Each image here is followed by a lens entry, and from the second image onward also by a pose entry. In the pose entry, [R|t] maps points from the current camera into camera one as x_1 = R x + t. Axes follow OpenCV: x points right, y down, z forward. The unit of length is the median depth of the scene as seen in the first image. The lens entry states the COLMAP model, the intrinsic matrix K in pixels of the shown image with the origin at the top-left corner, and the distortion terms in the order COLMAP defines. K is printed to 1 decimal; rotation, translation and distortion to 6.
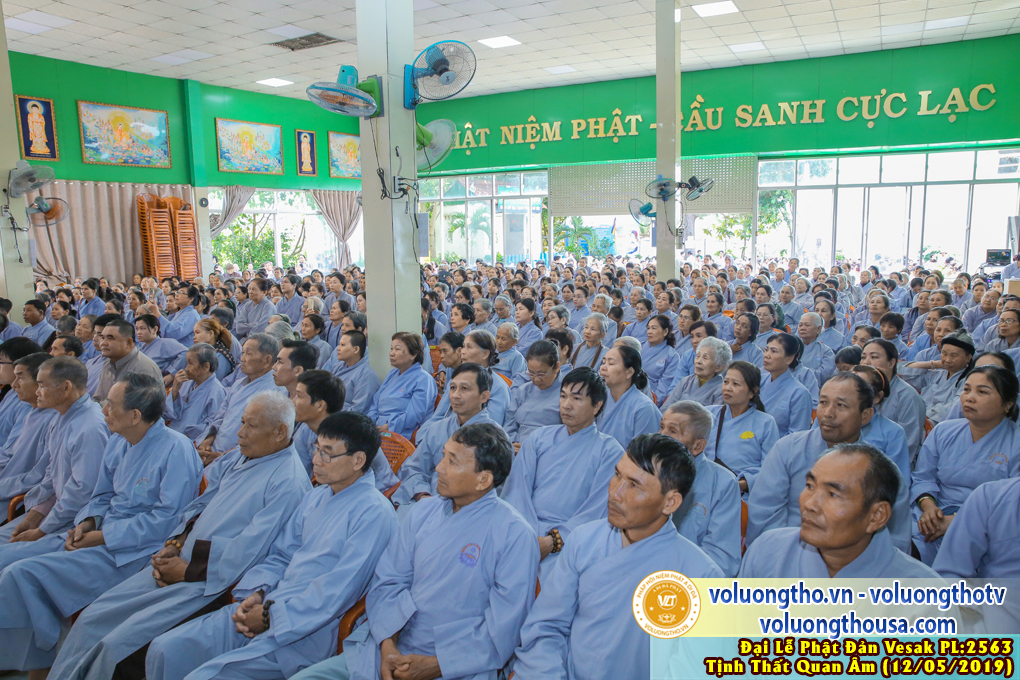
lens RADIAL K [[699.5, 0, 510.0], [0, 699.5, 340.0], [0, 0, 1]] dist [-0.113386, 0.095669]
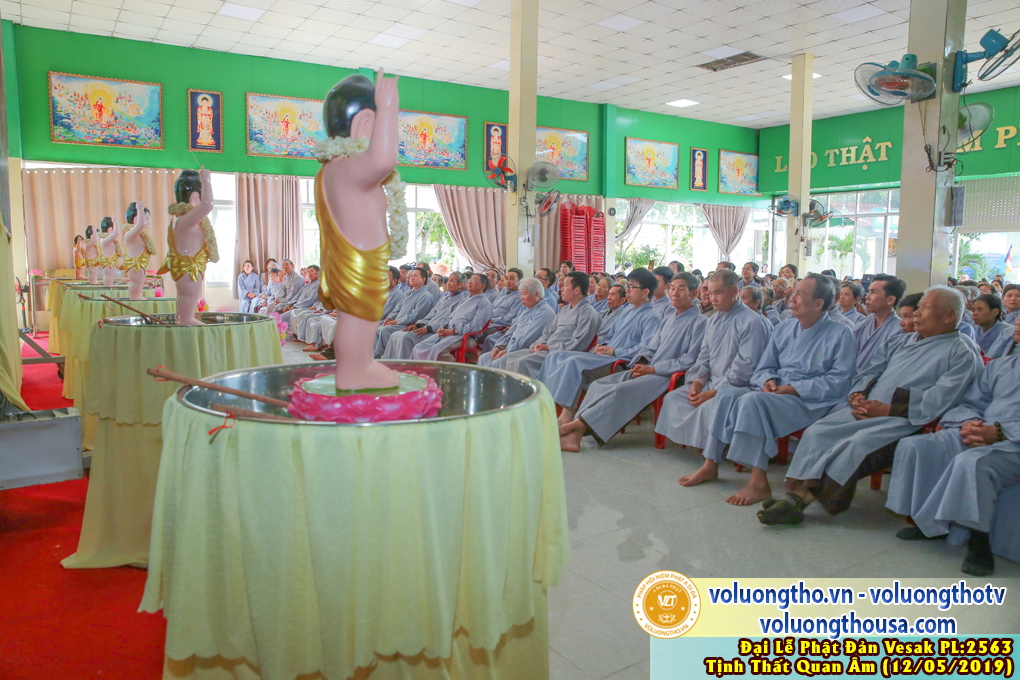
lens RADIAL K [[699.5, 0, 510.0], [0, 699.5, 340.0], [0, 0, 1]] dist [-0.113386, 0.095669]
pose [[0.898102, 0.073169, -0.433658, -0.092192], [-0.091465, 0.995577, -0.021445, 0.048401], [0.430171, 0.058924, 0.900822, -0.084370]]
